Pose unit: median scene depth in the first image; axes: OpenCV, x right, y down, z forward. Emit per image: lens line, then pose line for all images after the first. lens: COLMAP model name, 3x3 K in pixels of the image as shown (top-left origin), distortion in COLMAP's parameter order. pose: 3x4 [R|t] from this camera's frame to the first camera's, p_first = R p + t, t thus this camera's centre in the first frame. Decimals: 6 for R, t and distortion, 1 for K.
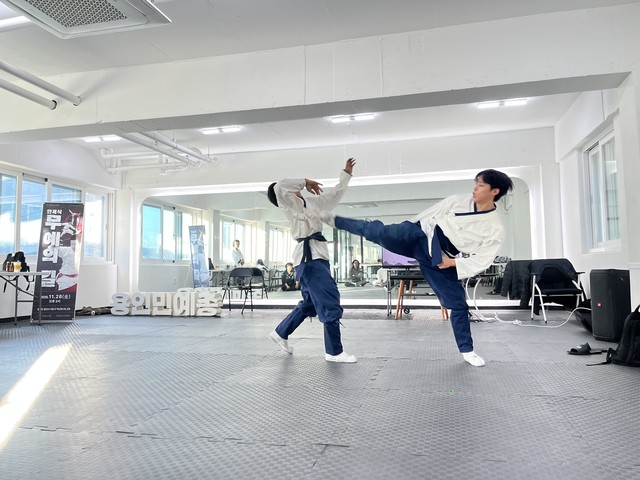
lens RADIAL K [[493.5, 0, 331.9], [0, 493.5, 222.2], [0, 0, 1]] dist [0.015858, -0.001358]
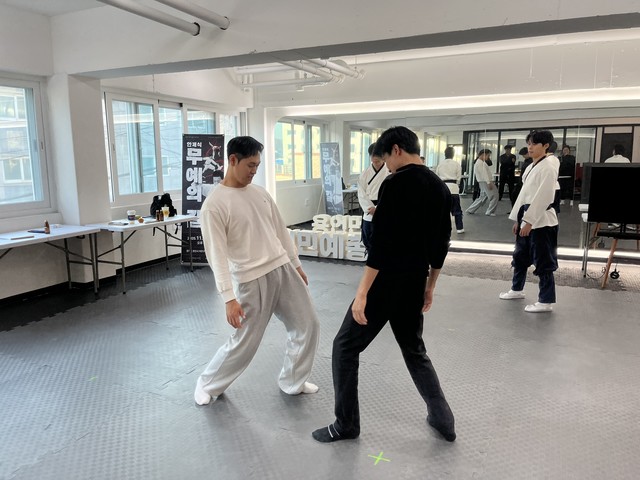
lens RADIAL K [[493.5, 0, 332.7], [0, 493.5, 238.8], [0, 0, 1]] dist [0.015858, -0.001358]
pose [[0.977326, 0.043974, -0.207125, -0.121057], [0.007128, 0.970810, 0.239743, -0.069269], [0.211622, -0.235784, 0.948484, 0.161774]]
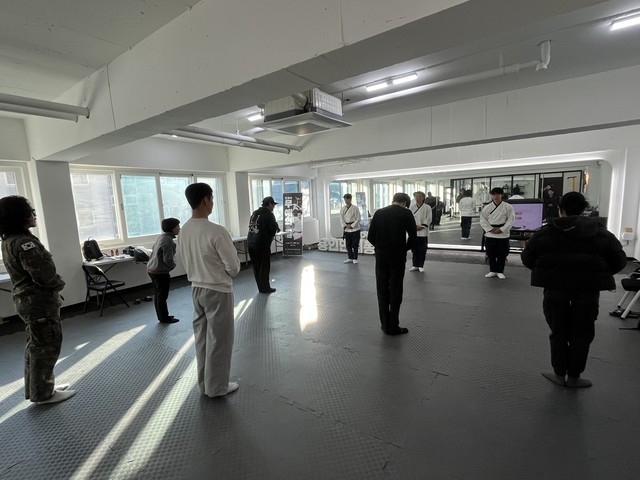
lens RADIAL K [[316.0, 0, 319.7], [0, 316.0, 245.7], [0, 0, 1]] dist [-0.003466, -0.000872]
pose [[0.926836, 0.029179, -0.374330, 0.002949], [0.057702, 0.974063, 0.218797, -0.101361], [0.371006, -0.224389, 0.901113, -0.075247]]
